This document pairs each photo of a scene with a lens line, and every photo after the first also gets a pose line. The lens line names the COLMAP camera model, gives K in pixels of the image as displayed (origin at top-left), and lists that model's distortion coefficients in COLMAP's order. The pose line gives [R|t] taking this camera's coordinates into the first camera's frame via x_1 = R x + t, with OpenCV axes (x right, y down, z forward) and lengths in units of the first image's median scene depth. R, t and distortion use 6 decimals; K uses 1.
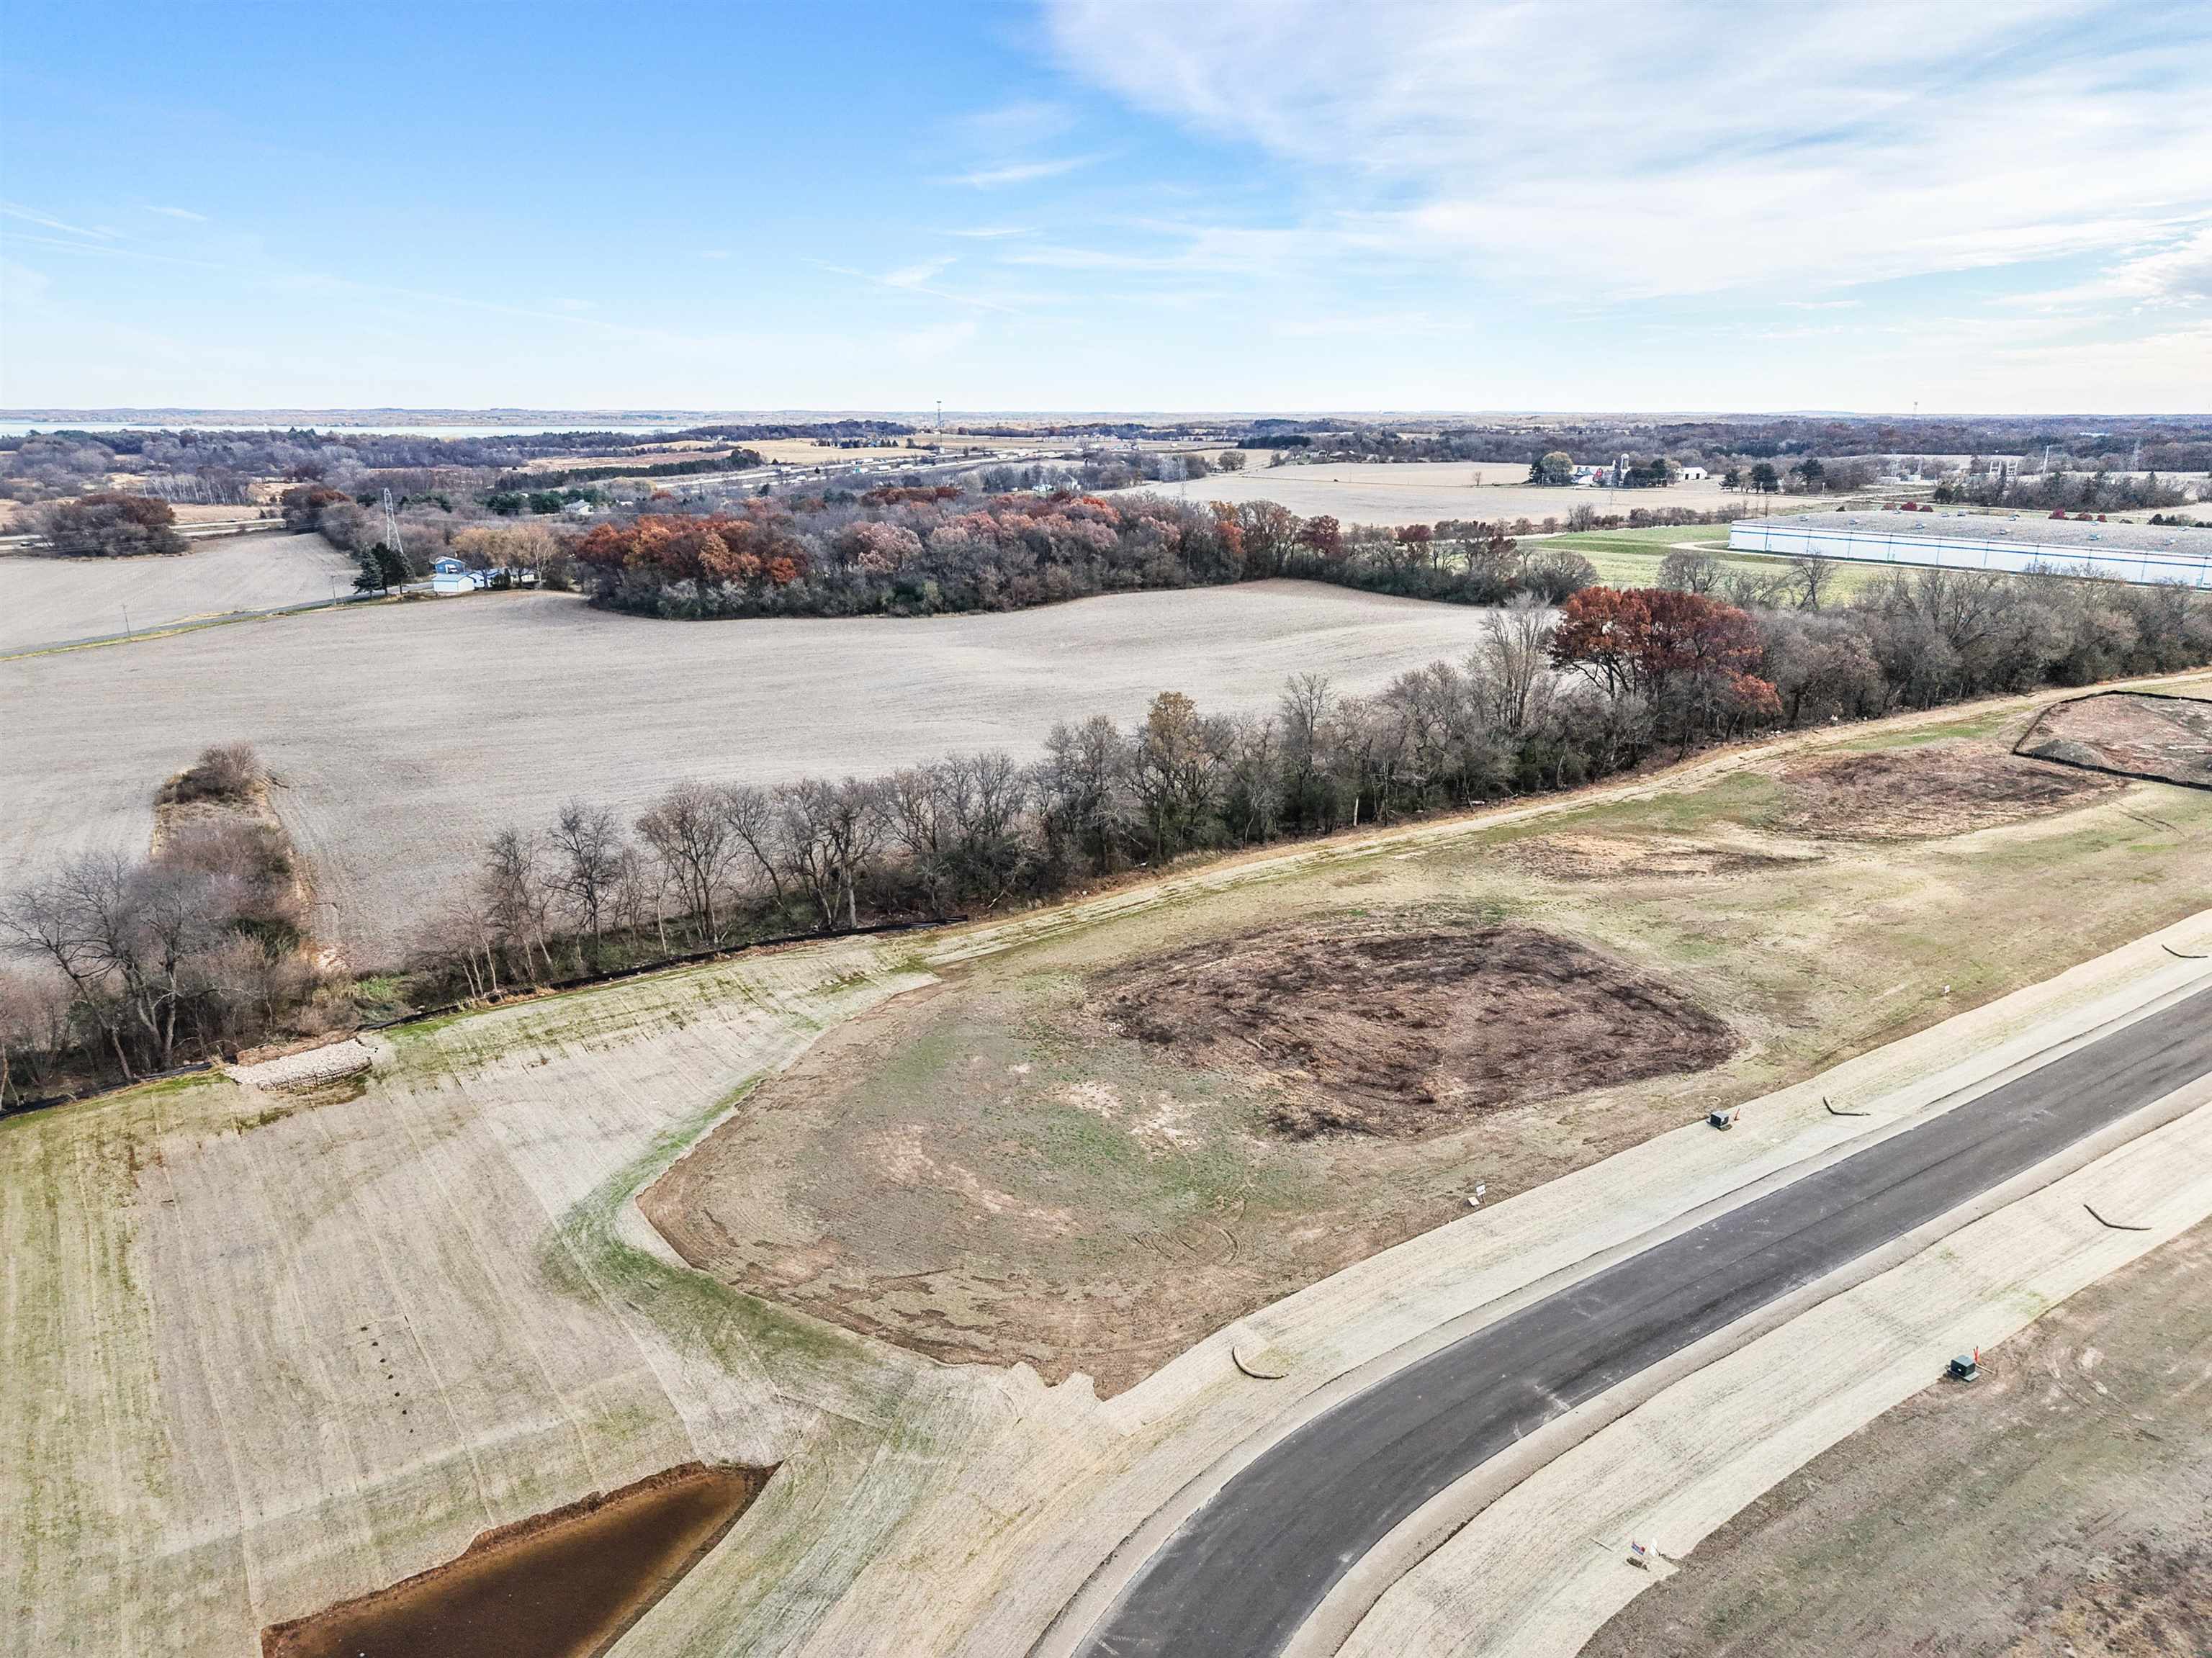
lens RADIAL K [[1515.4, 0, 1102.5], [0, 1515.4, 827.7], [0, 0, 1]] dist [0.030916, -0.055166]
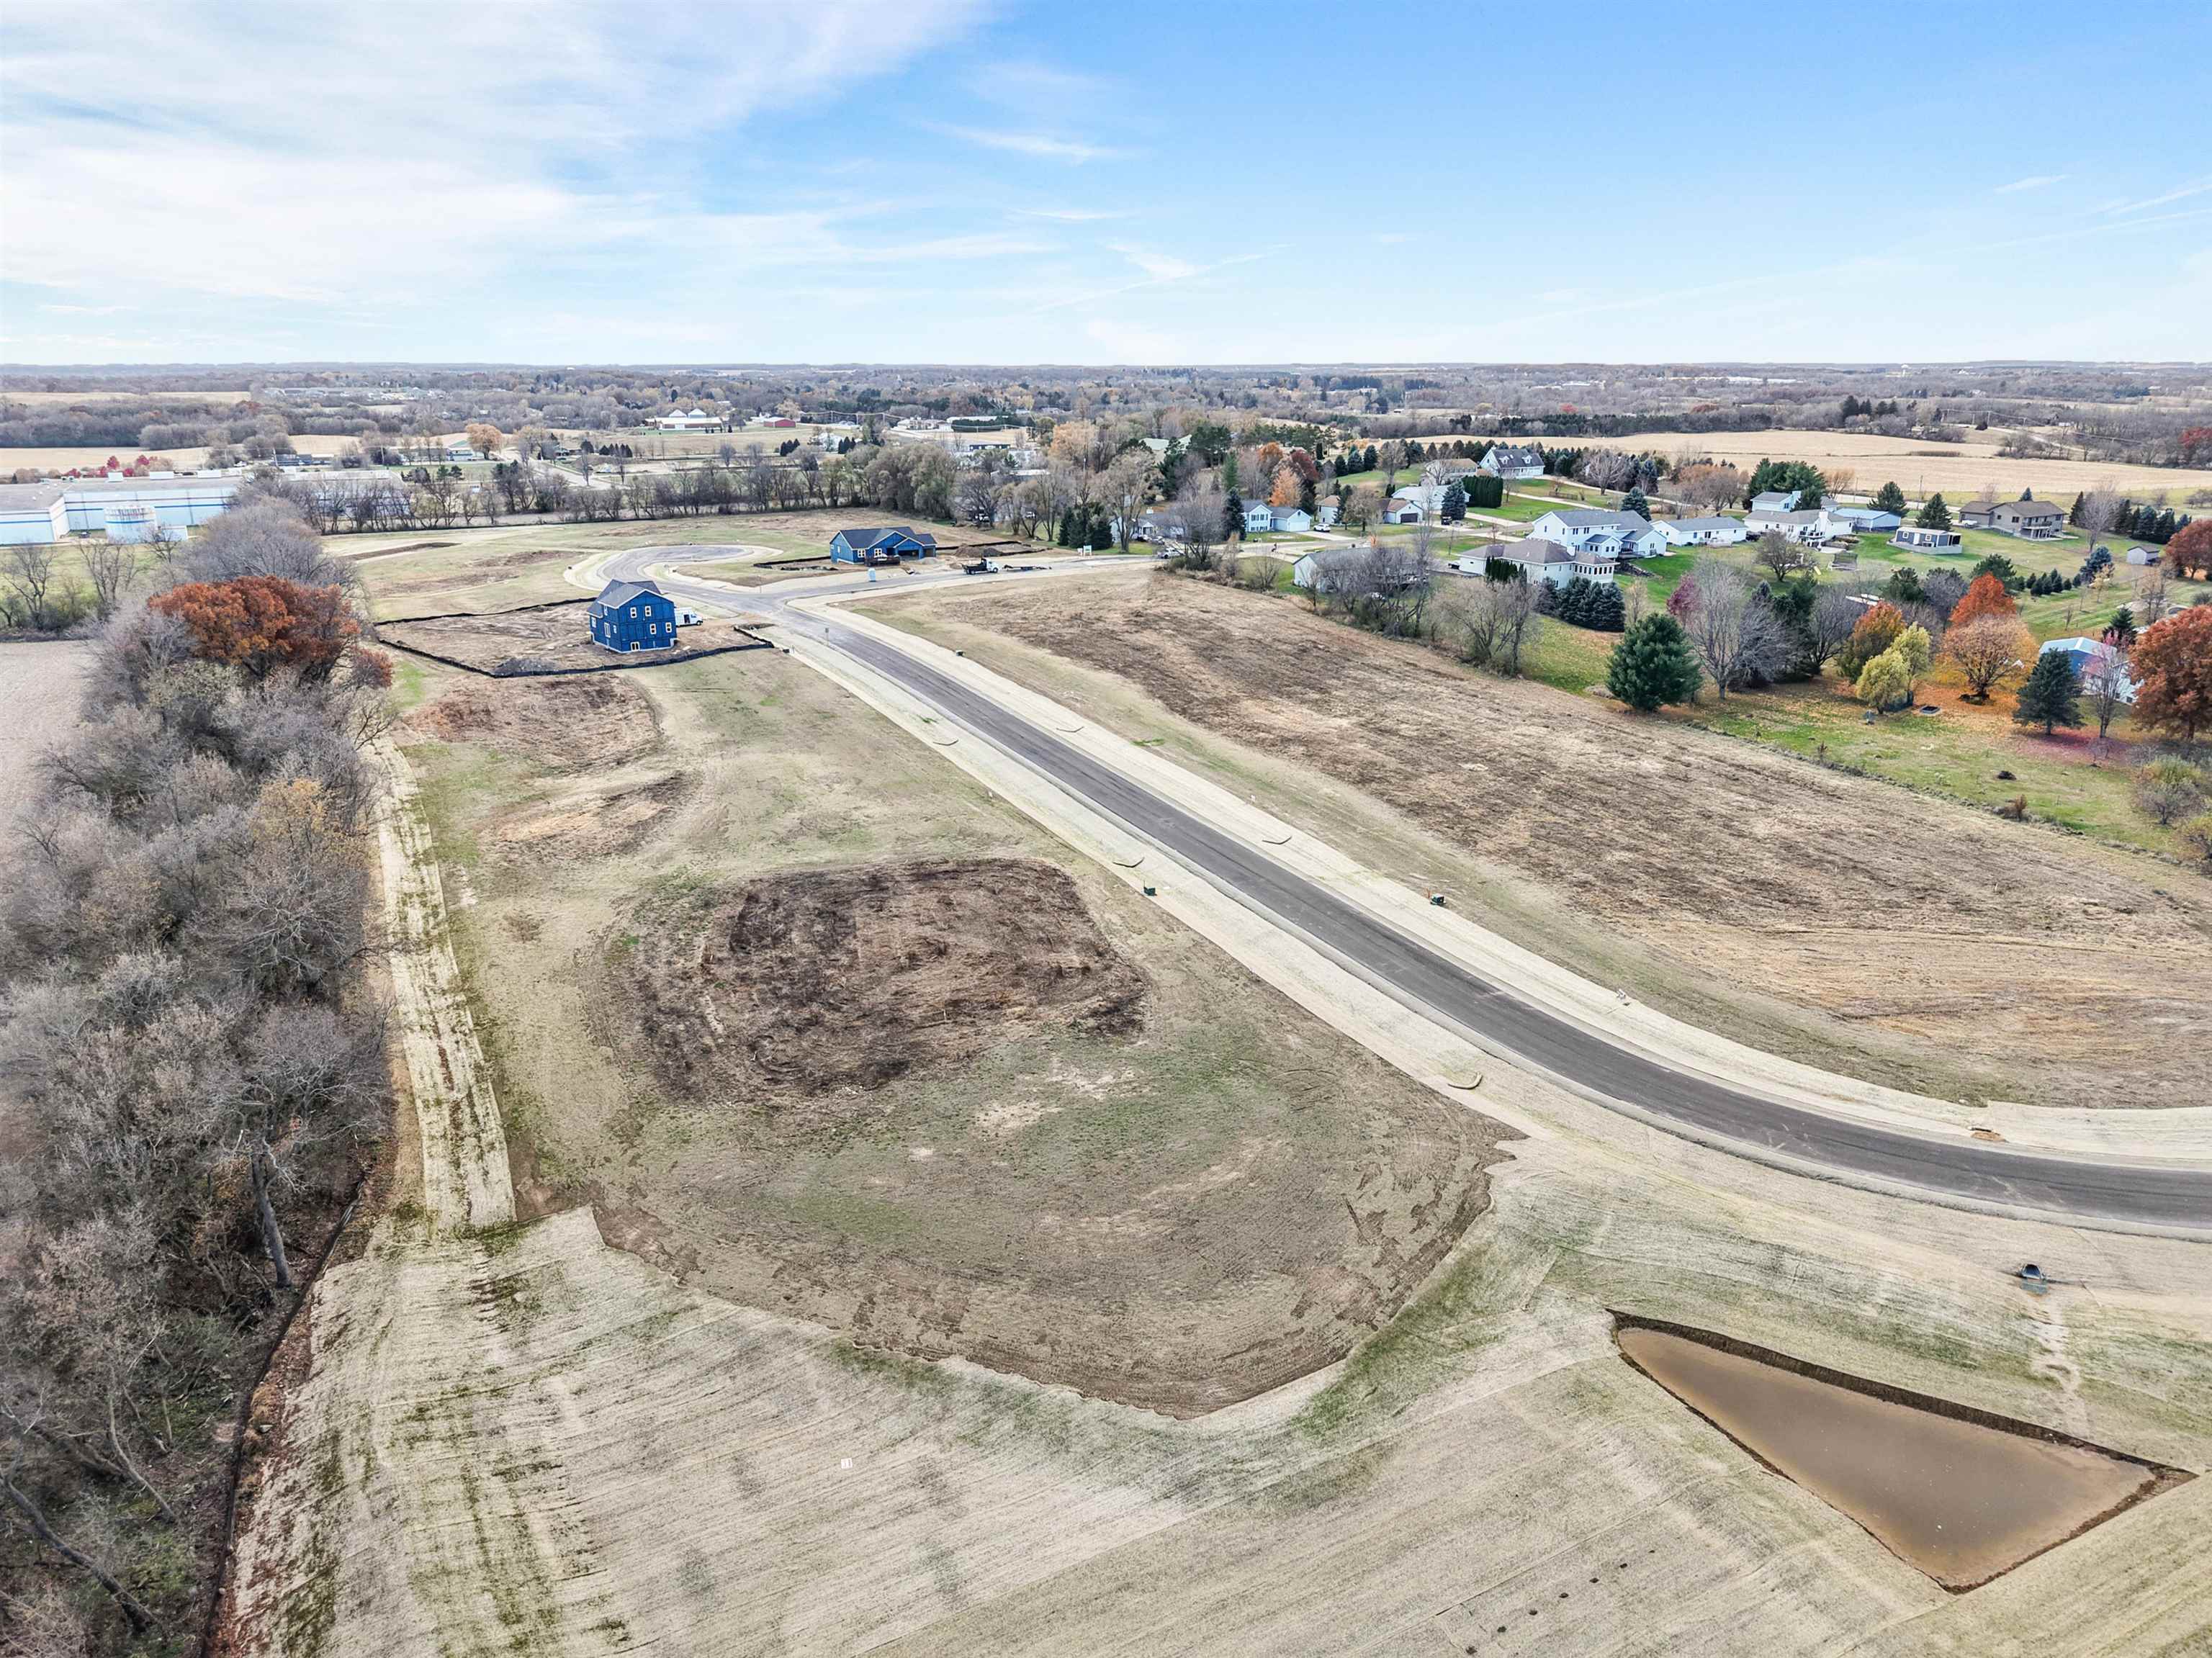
lens RADIAL K [[1515.4, 0, 1102.5], [0, 1515.4, 827.7], [0, 0, 1]] dist [0.030916, -0.055166]
pose [[0.108637, -0.299100, 0.948018, -0.240550], [0.264840, 0.927903, 0.262405, -0.063217], [-0.958153, 0.222566, 0.180018, 0.209587]]
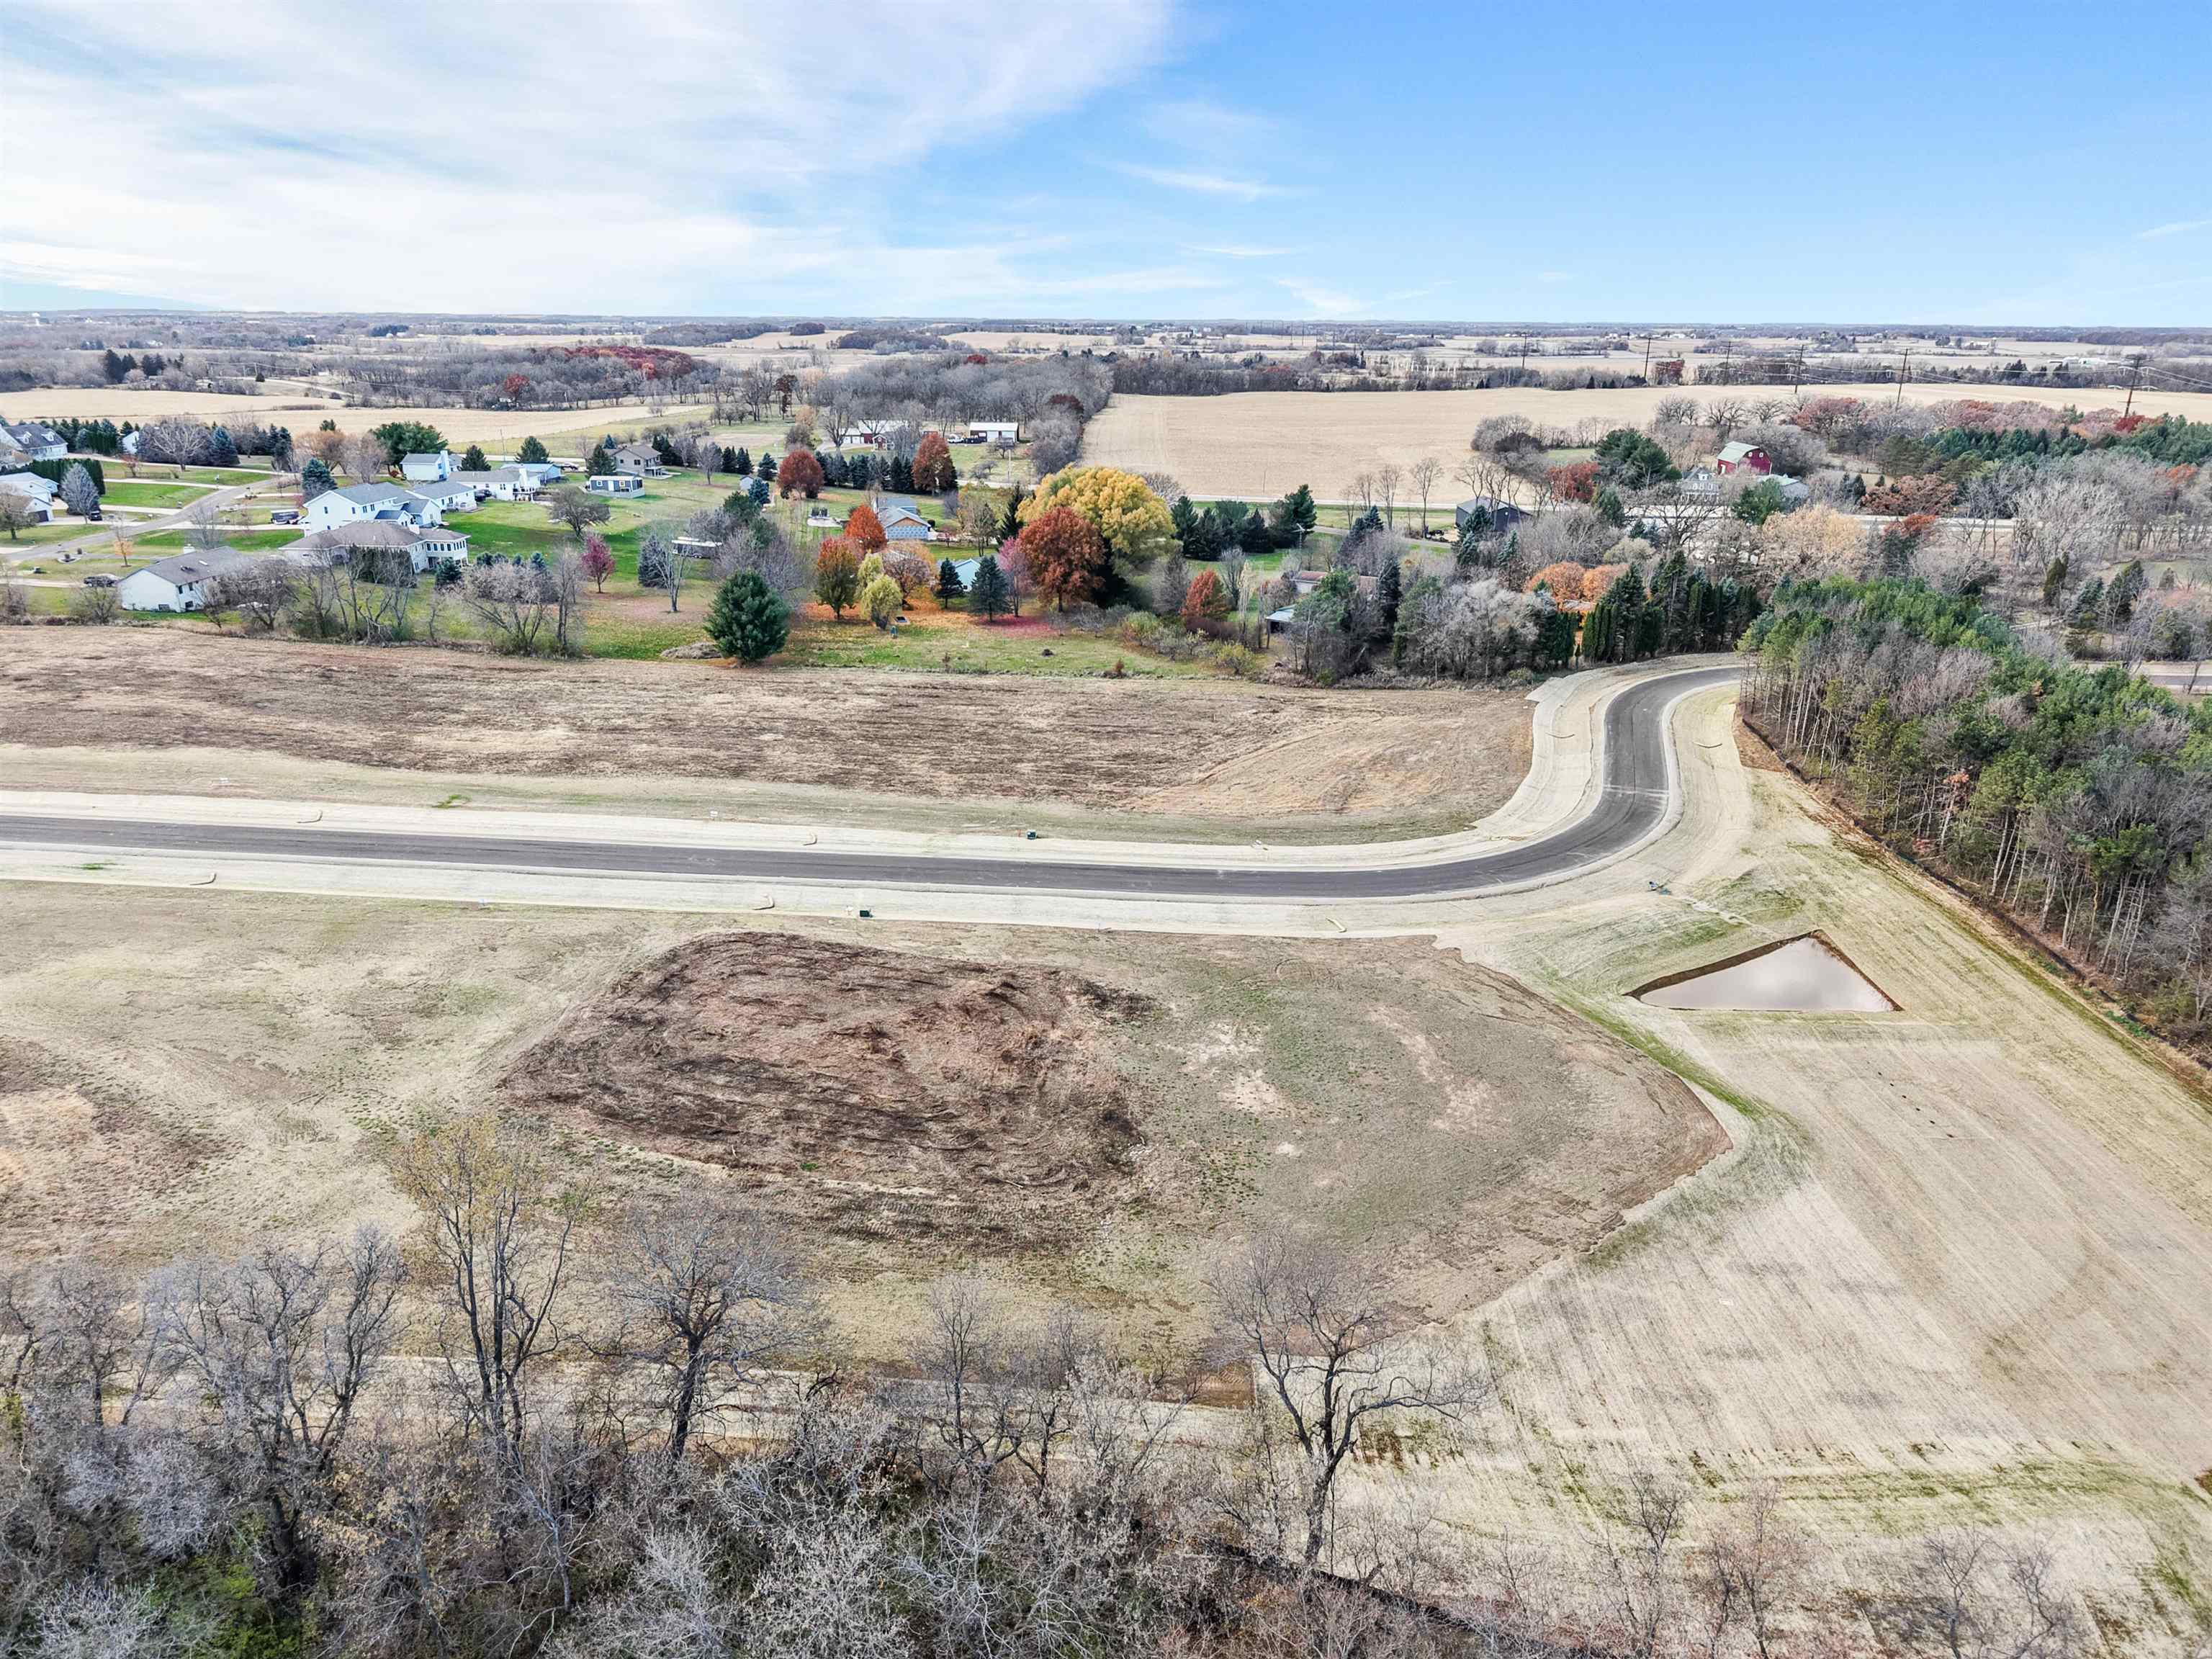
lens RADIAL K [[1517.6, 0, 1094.3], [0, 1517.6, 832.7], [0, 0, 1]] dist [0.027448, -0.036318]
pose [[-0.823799, -0.195862, 0.531971, -0.115724], [0.135423, 0.843250, 0.520182, -0.136464], [-0.550469, 0.500566, -0.668145, 0.461233]]
